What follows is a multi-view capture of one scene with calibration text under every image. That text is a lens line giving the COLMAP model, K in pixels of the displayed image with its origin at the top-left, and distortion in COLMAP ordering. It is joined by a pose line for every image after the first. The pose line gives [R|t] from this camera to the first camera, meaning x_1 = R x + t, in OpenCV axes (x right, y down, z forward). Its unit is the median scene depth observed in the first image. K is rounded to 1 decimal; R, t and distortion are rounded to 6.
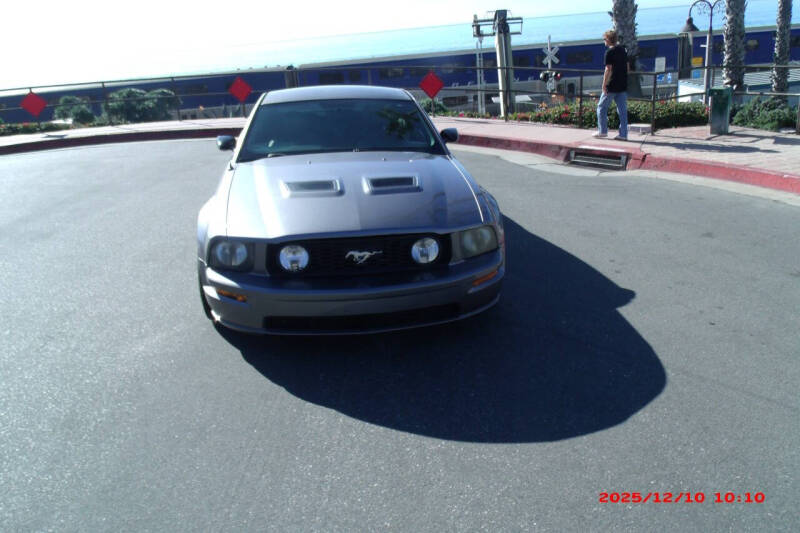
lens RADIAL K [[630.7, 0, 400.0], [0, 630.7, 266.5], [0, 0, 1]] dist [-0.054094, 0.009425]
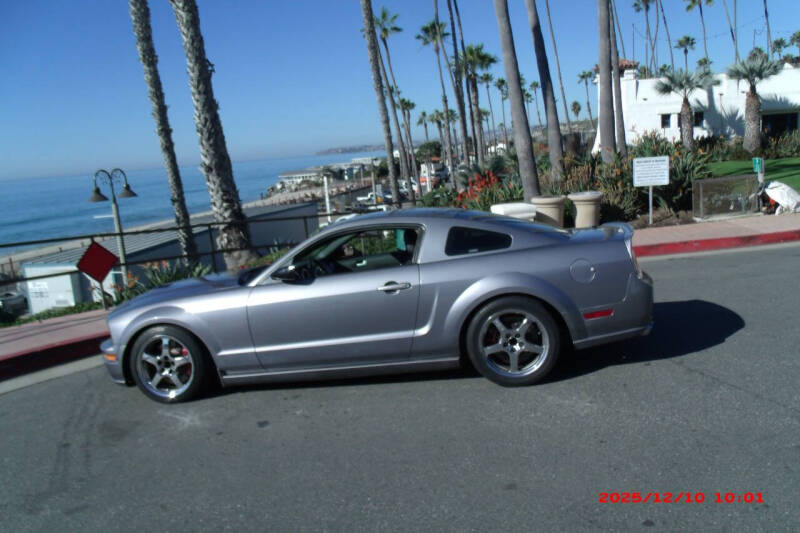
lens RADIAL K [[630.7, 0, 400.0], [0, 630.7, 266.5], [0, 0, 1]] dist [-0.054094, 0.009425]
pose [[0.227279, -0.105034, 0.968149, -0.464662], [0.393195, 0.919425, 0.007443, -0.149760], [-0.890922, 0.378980, 0.250265, 0.508315]]
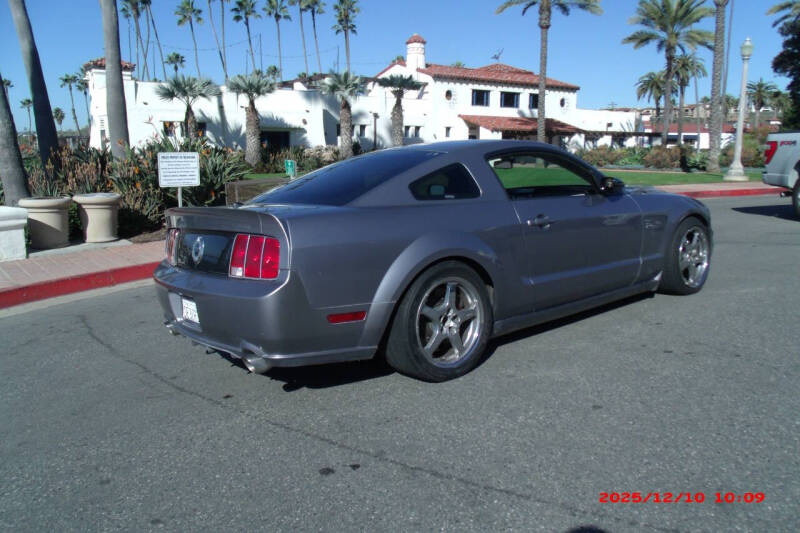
lens RADIAL K [[634.7, 0, 404.3], [0, 634.7, 262.4], [0, 0, 1]] dist [-0.040169, 0.004090]
pose [[-0.514131, -0.064295, 0.855298, -0.287986], [0.341712, 0.899277, 0.273009, -0.140871], [-0.786703, 0.432628, -0.440376, 0.528003]]
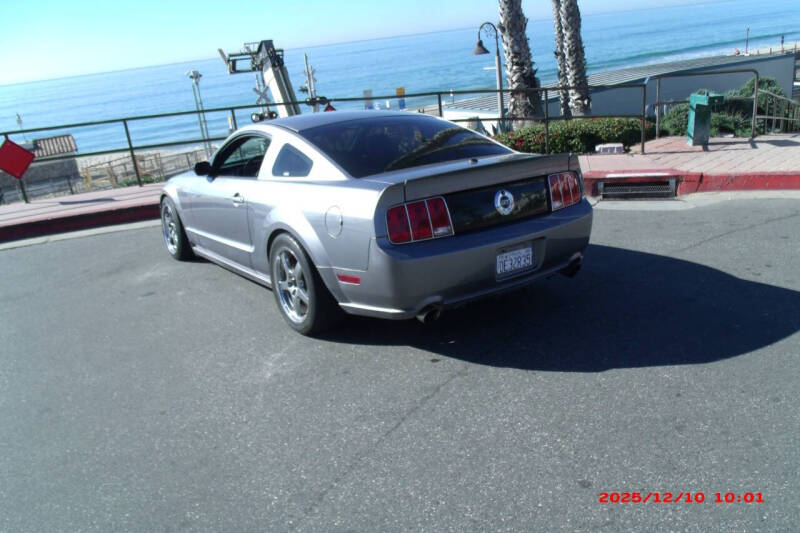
lens RADIAL K [[630.7, 0, 400.0], [0, 630.7, 266.5], [0, 0, 1]] dist [-0.054094, 0.009425]
pose [[0.849997, -0.187016, 0.492474, -0.260327], [0.219014, 0.975693, -0.007496, -0.089308], [-0.479102, 0.114230, 0.870295, 0.296085]]
